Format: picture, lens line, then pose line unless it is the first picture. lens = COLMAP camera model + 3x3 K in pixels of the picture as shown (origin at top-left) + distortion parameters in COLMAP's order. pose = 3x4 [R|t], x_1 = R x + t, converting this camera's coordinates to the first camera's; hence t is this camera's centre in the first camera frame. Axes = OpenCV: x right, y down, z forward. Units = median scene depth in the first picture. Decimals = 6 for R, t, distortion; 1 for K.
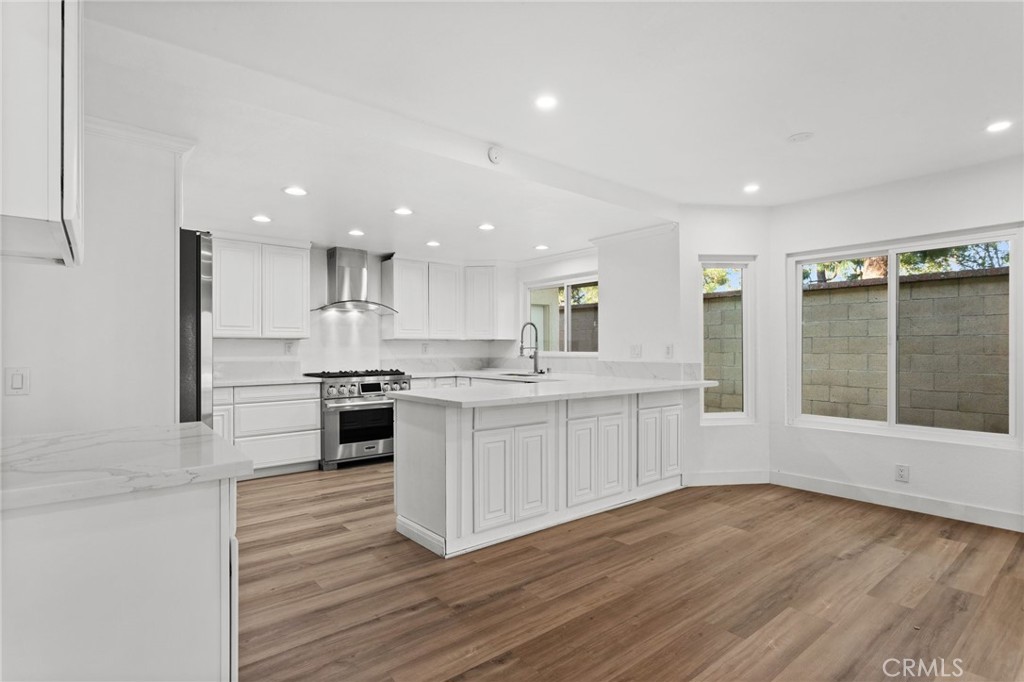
lens RADIAL K [[511.6, 0, 519.8], [0, 511.6, 350.1], [0, 0, 1]] dist [-0.002924, 0.002767]
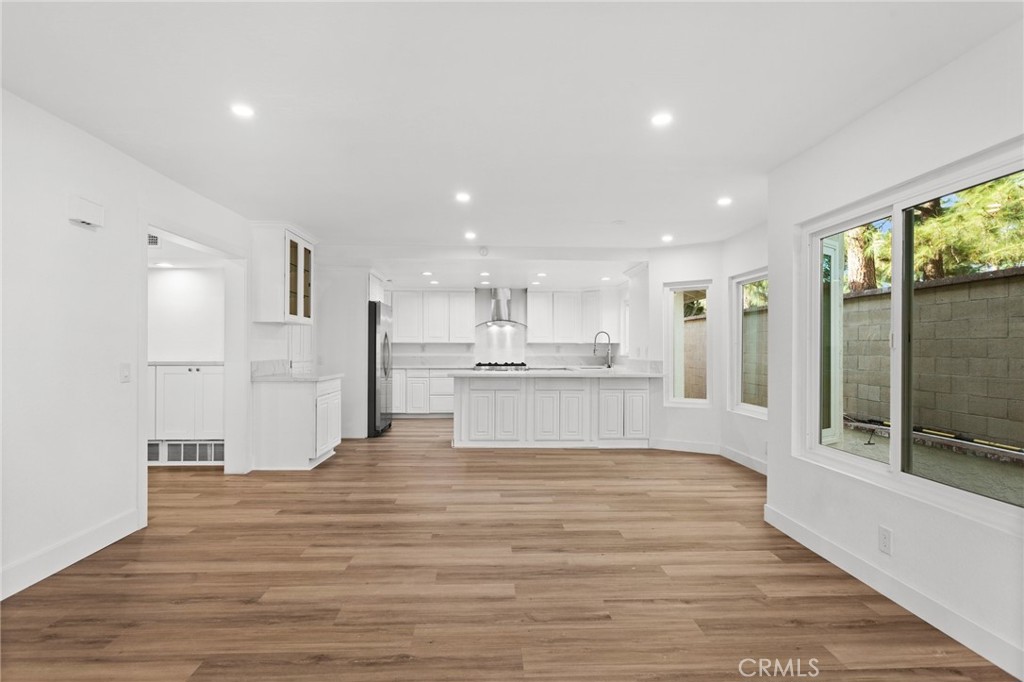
lens RADIAL K [[511.6, 0, 504.3], [0, 511.6, 343.5], [0, 0, 1]] dist [-0.002924, 0.002767]
pose [[0.795397, -0.002959, -0.606082, 0.643029], [-0.006991, 0.999877, -0.014057, 0.000824], [0.606049, 0.015418, 0.795278, -0.279539]]
